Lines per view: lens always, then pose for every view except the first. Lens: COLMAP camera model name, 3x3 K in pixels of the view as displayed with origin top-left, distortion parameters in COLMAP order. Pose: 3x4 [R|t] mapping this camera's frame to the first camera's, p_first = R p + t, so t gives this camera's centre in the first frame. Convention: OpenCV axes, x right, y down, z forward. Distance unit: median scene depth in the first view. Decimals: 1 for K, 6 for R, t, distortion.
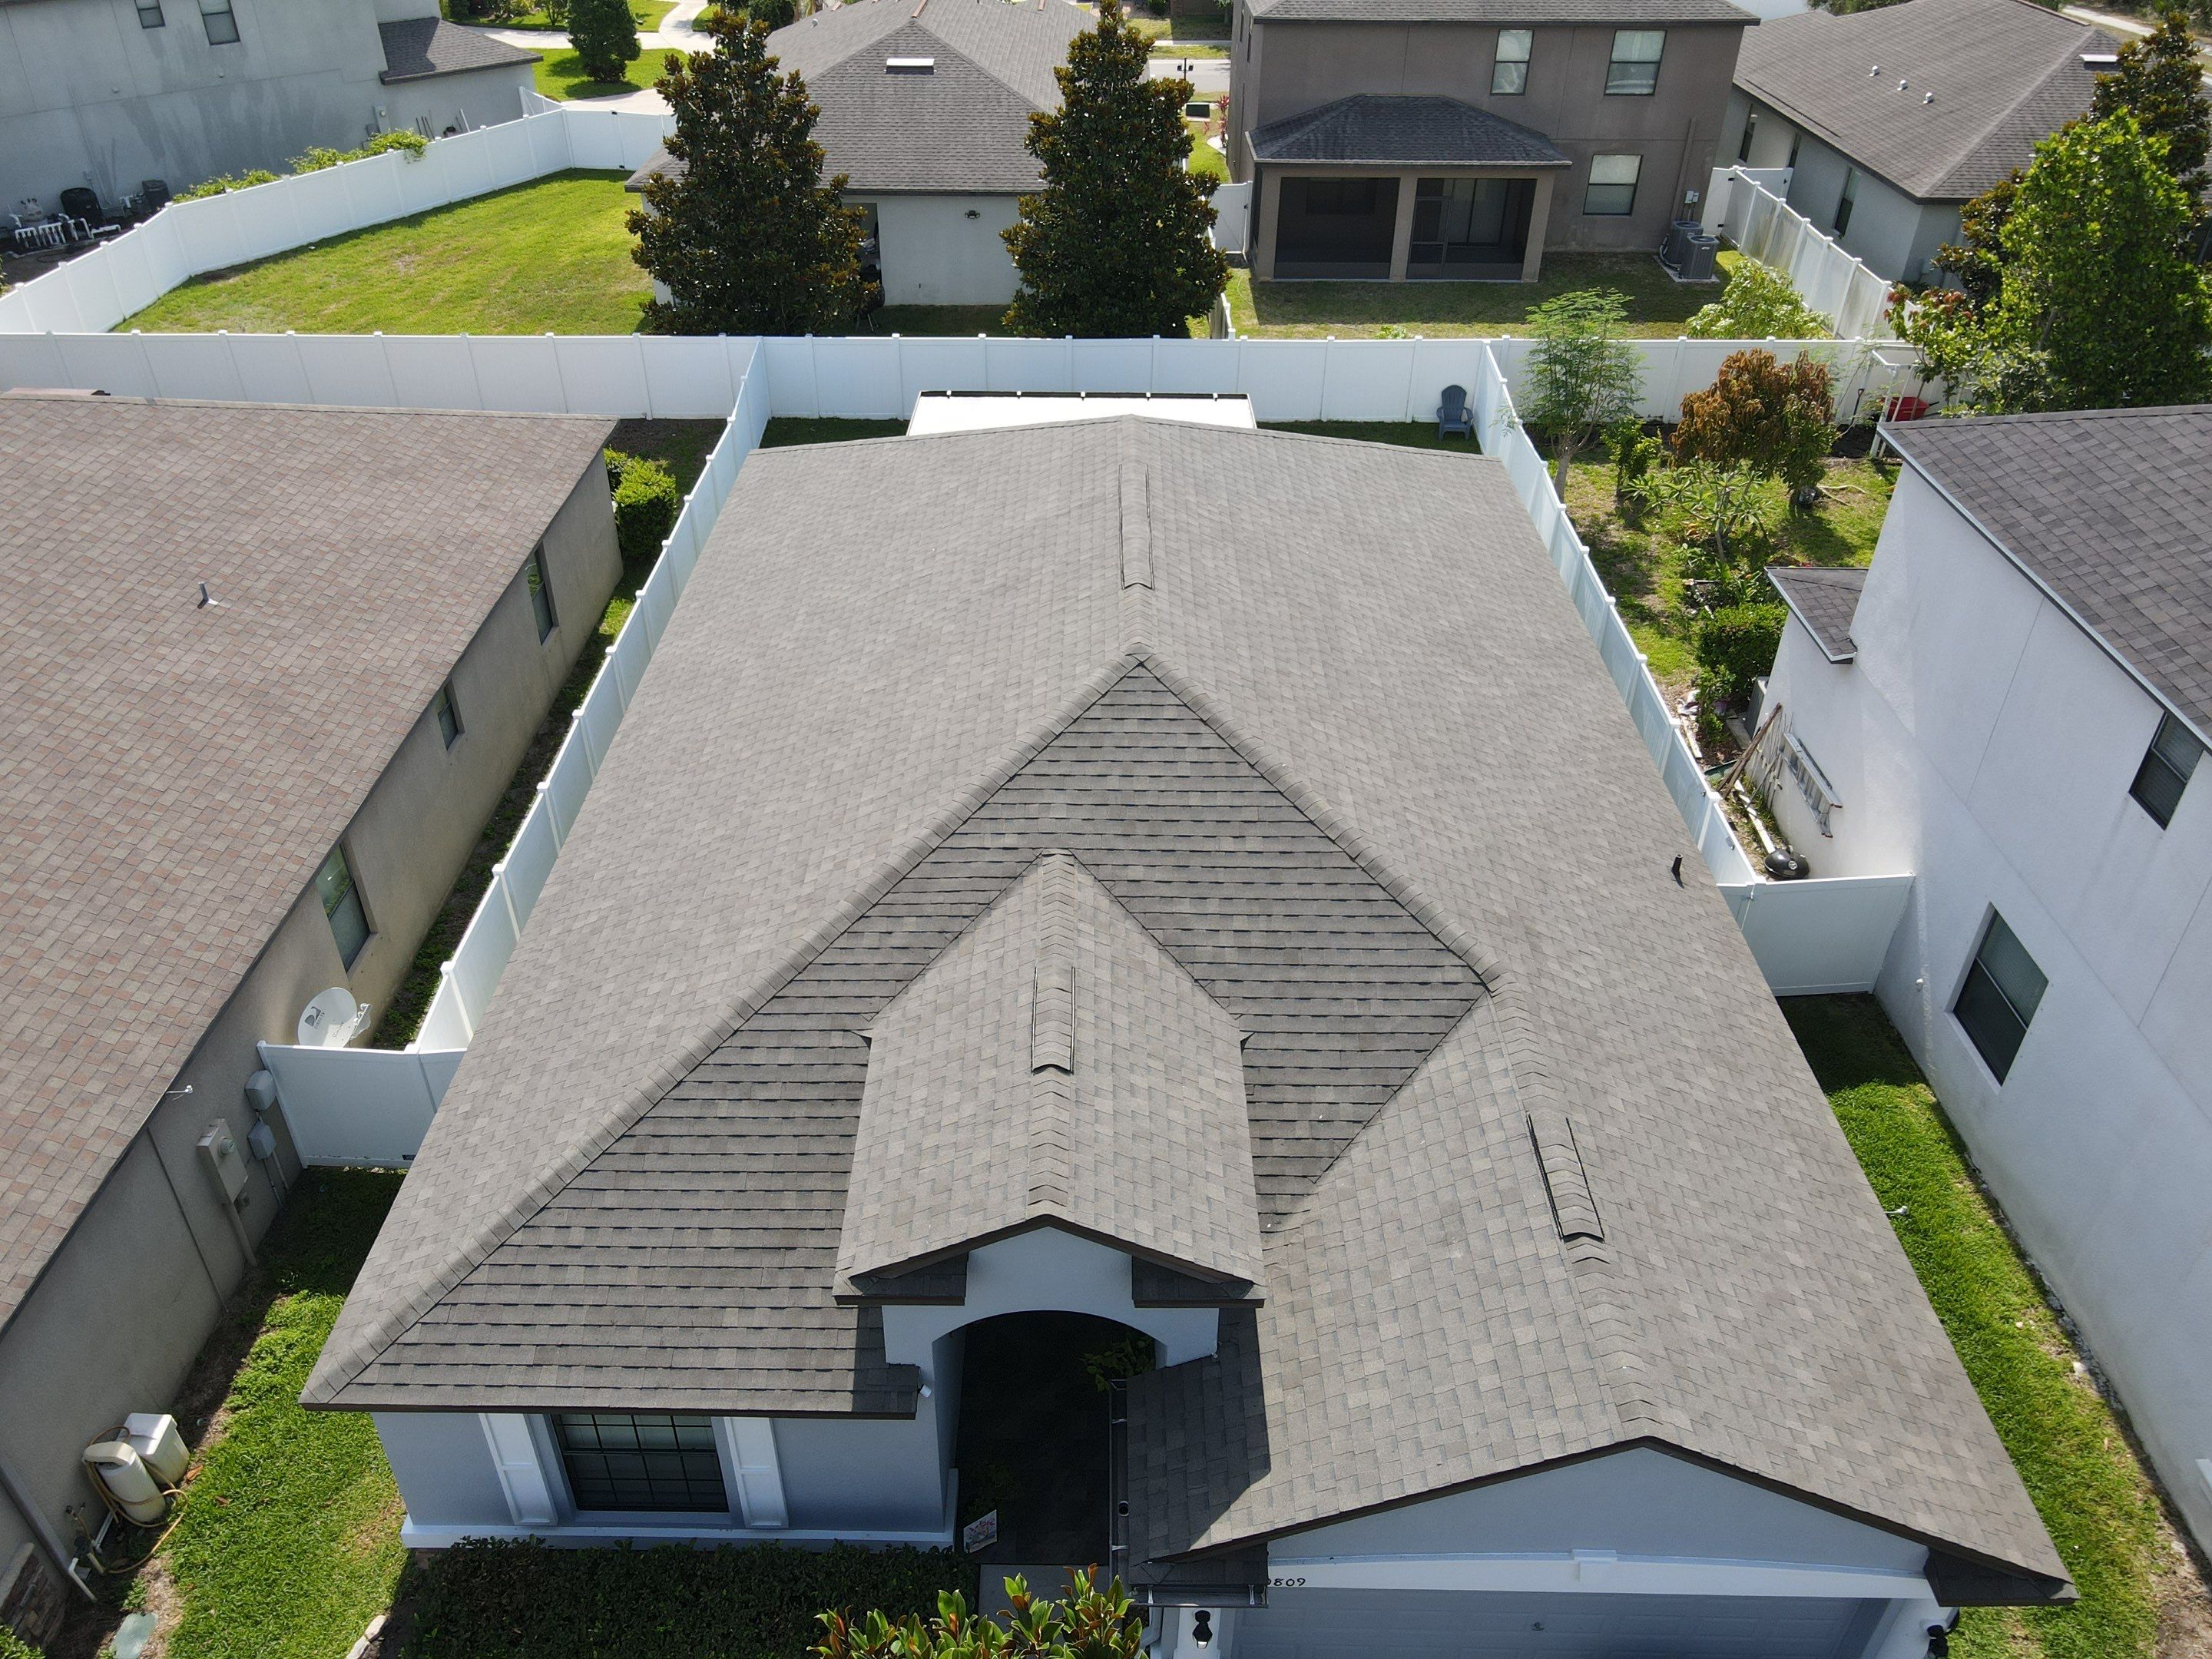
lens RADIAL K [[1626.3, 0, 1081.8], [0, 1626.3, 835.1], [0, 0, 1]] dist [-0.002387, 0.028445]
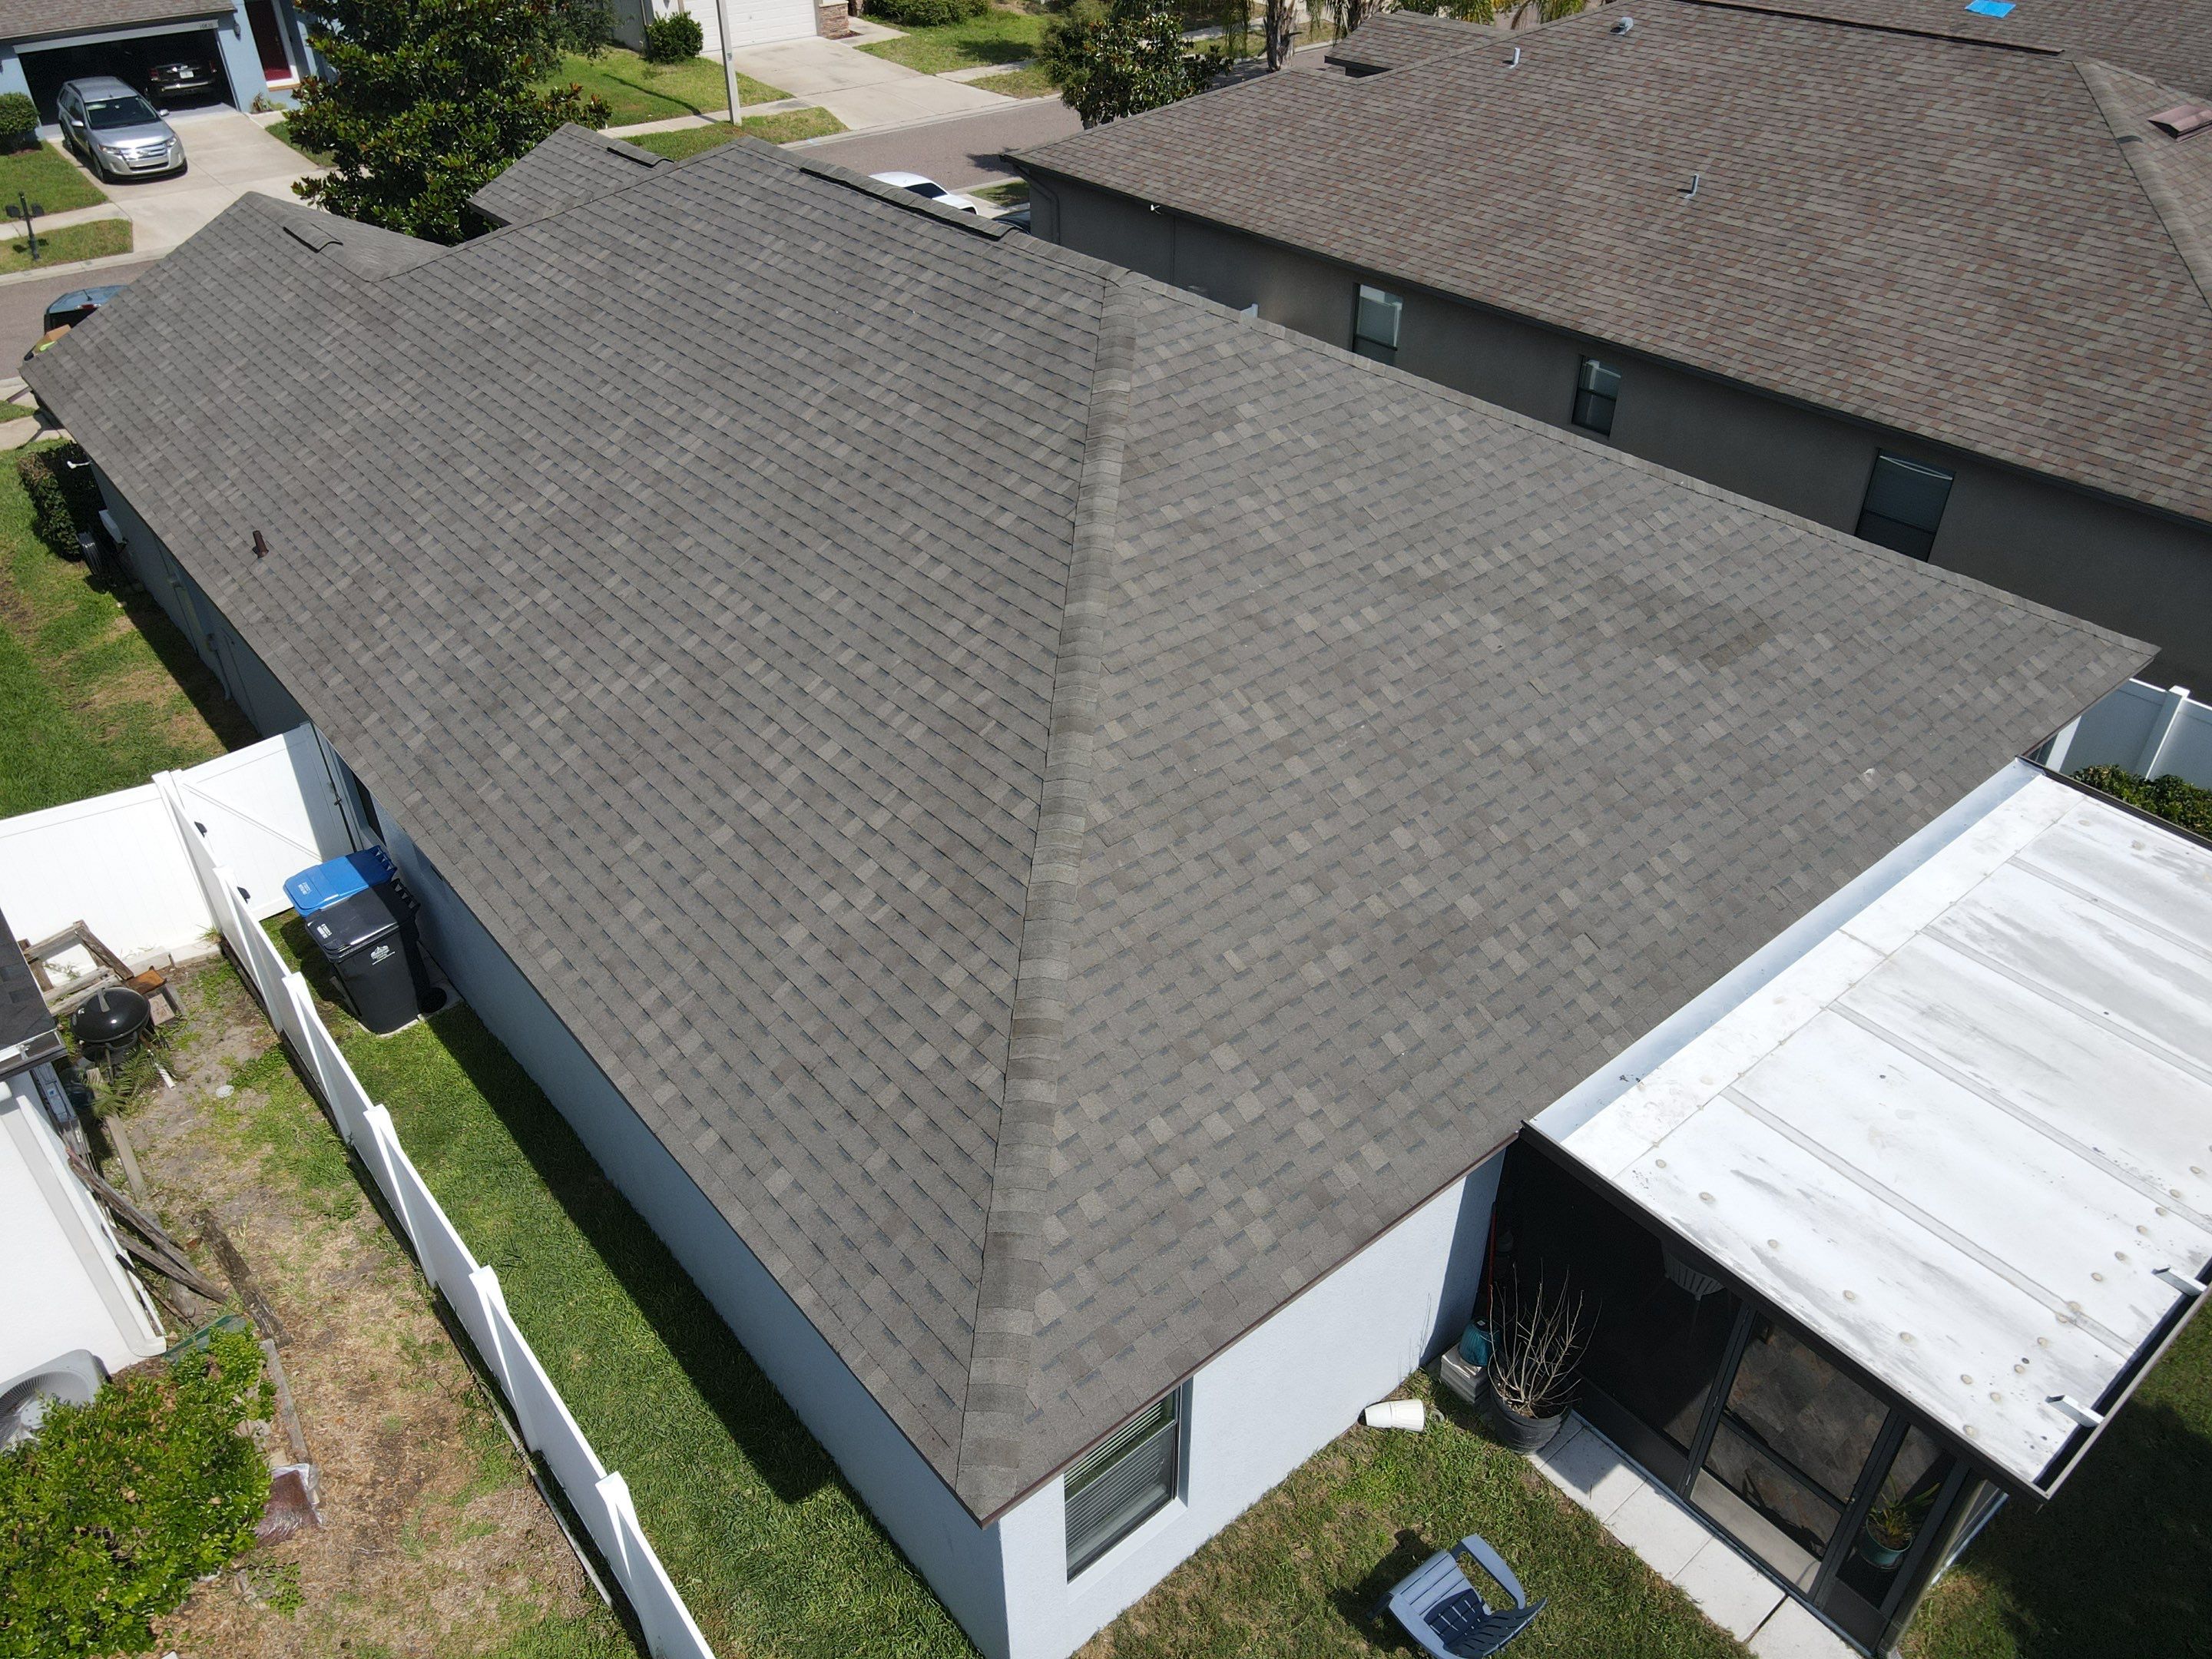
lens RADIAL K [[1626.3, 0, 1069.4], [0, 1626.3, 813.9], [0, 0, 1]] dist [-0.002387, 0.028445]
pose [[-0.767622, 0.375040, -0.519713, 0.648886], [-0.362294, 0.414991, 0.834581, -0.980292], [0.528677, 0.828932, -0.182681, 1.809051]]
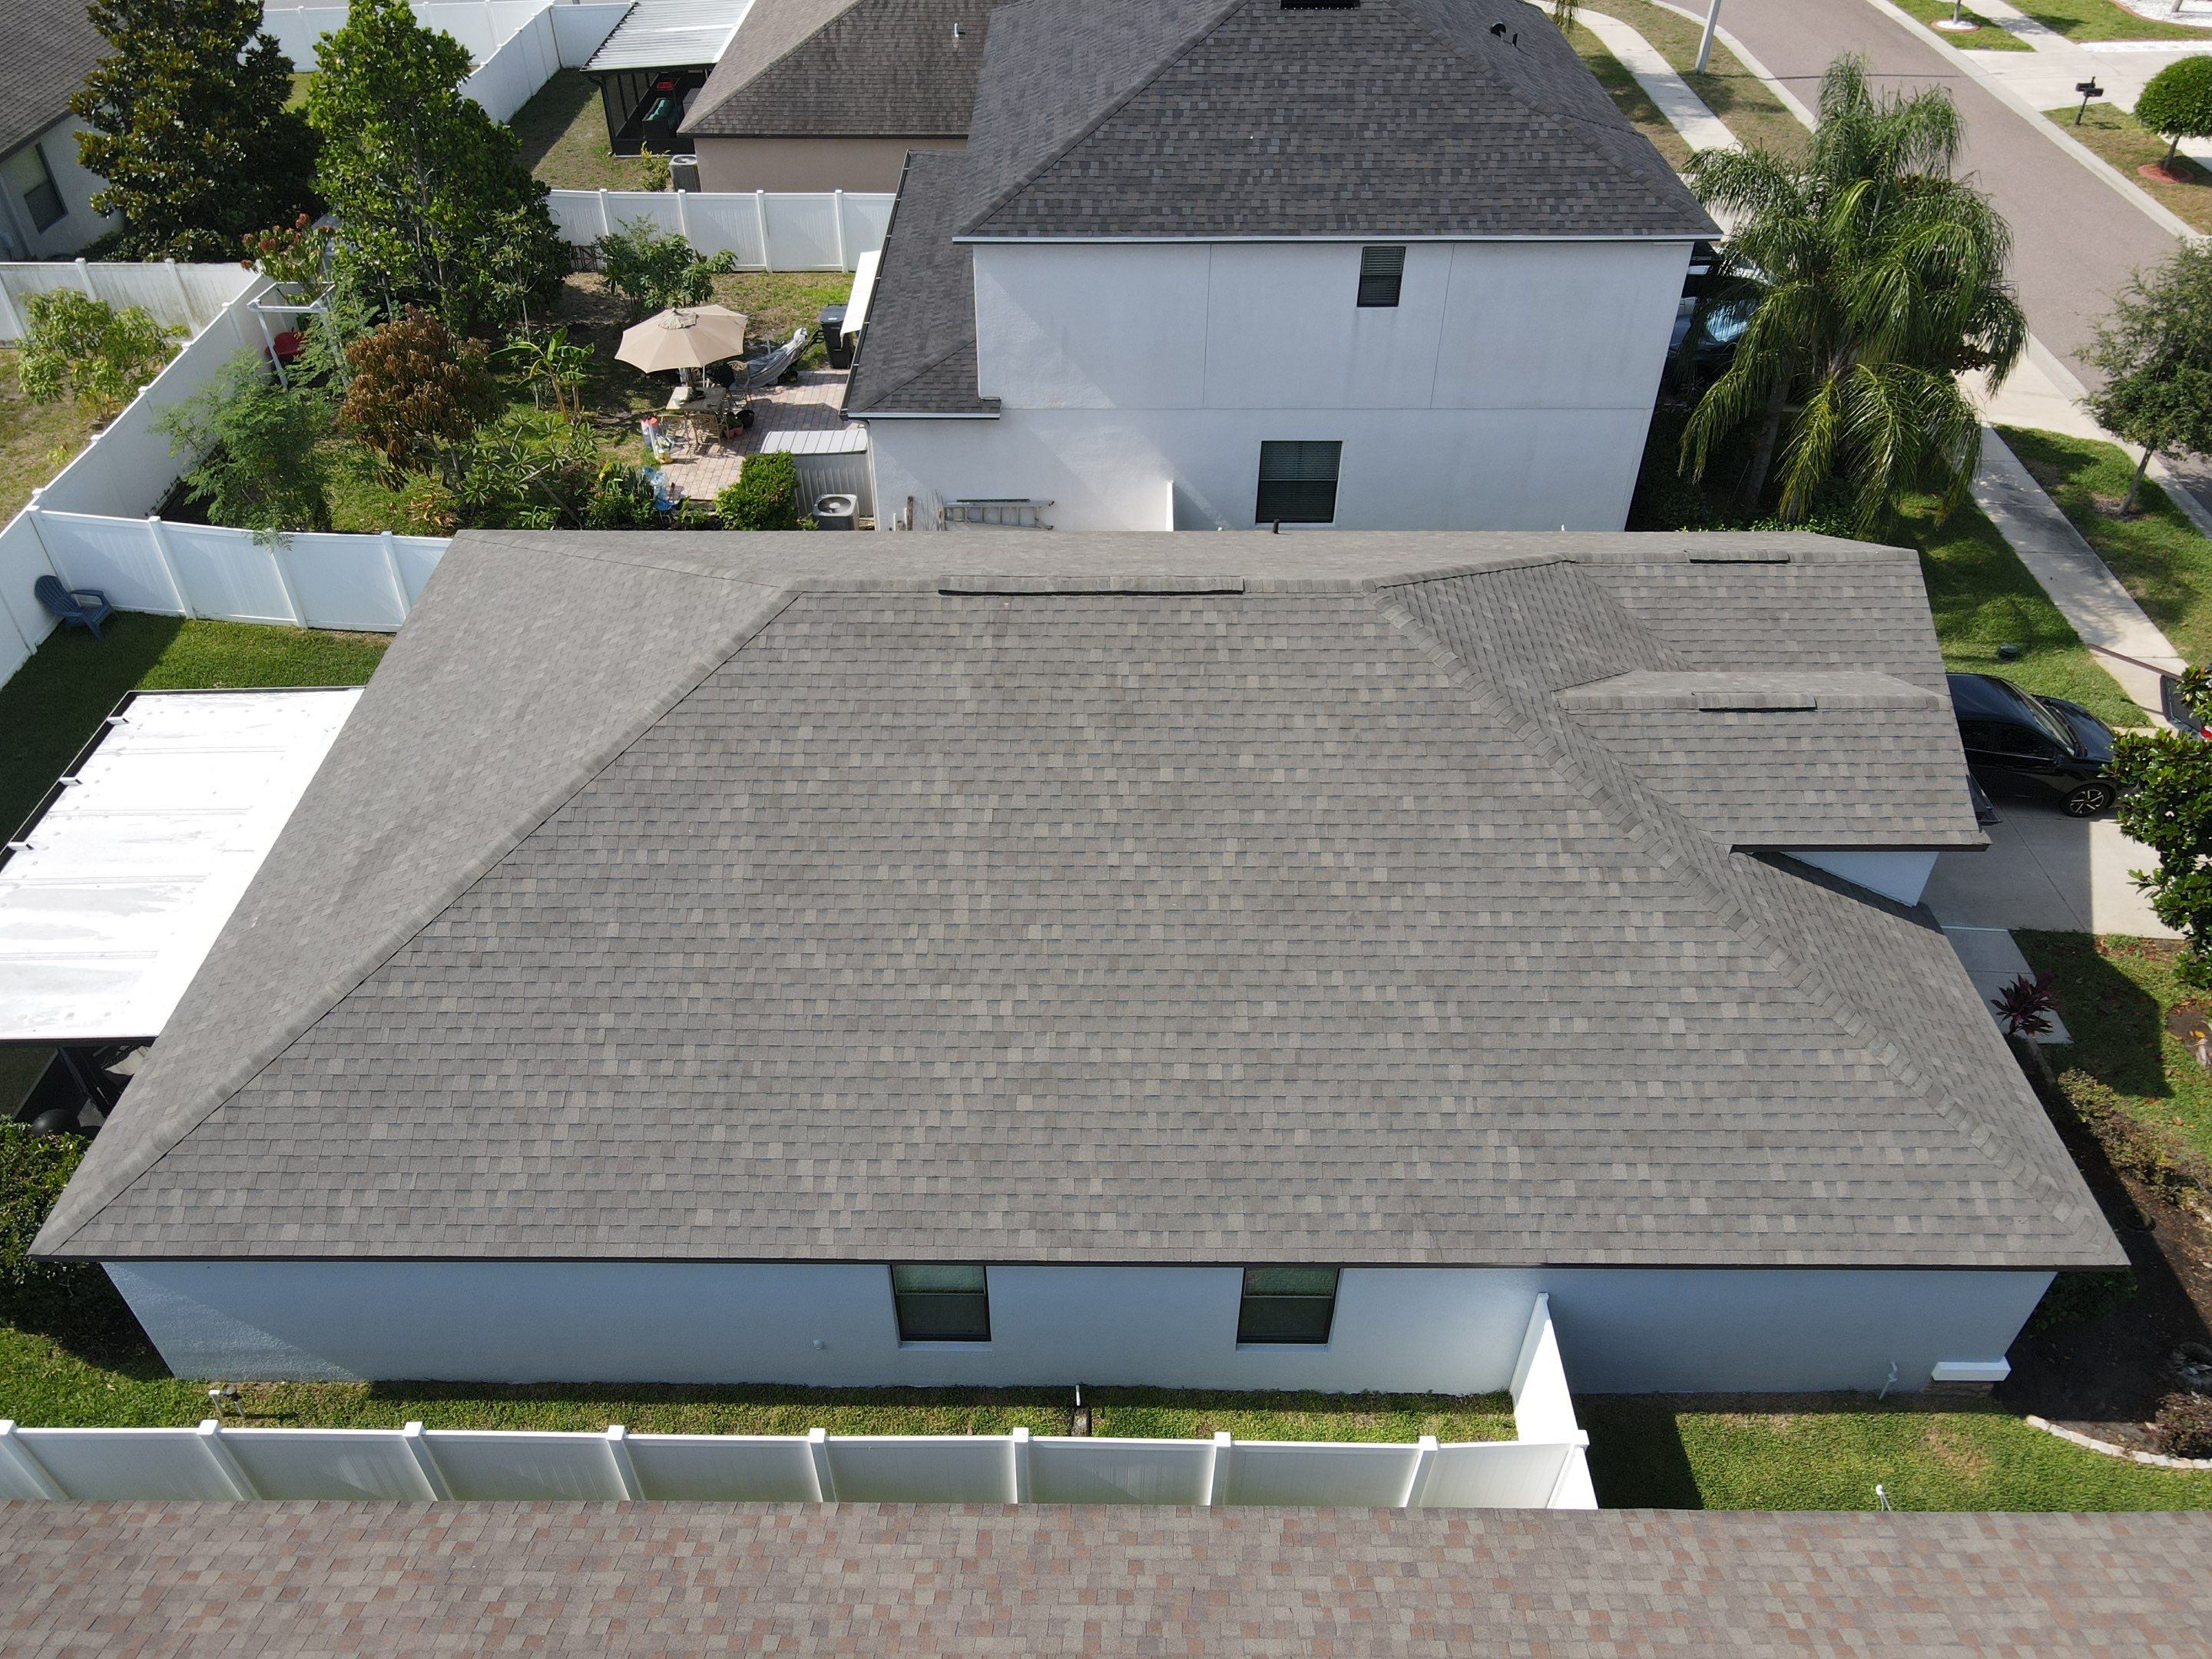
lens RADIAL K [[1626.3, 0, 1074.0], [0, 1626.3, 813.1], [0, 0, 1]] dist [-0.002387, 0.028445]
pose [[-0.001090, -0.647389, 0.762159, -0.980107], [0.583066, 0.618785, 0.526439, -0.771946], [-0.812424, 0.444963, 0.376796, 0.871334]]
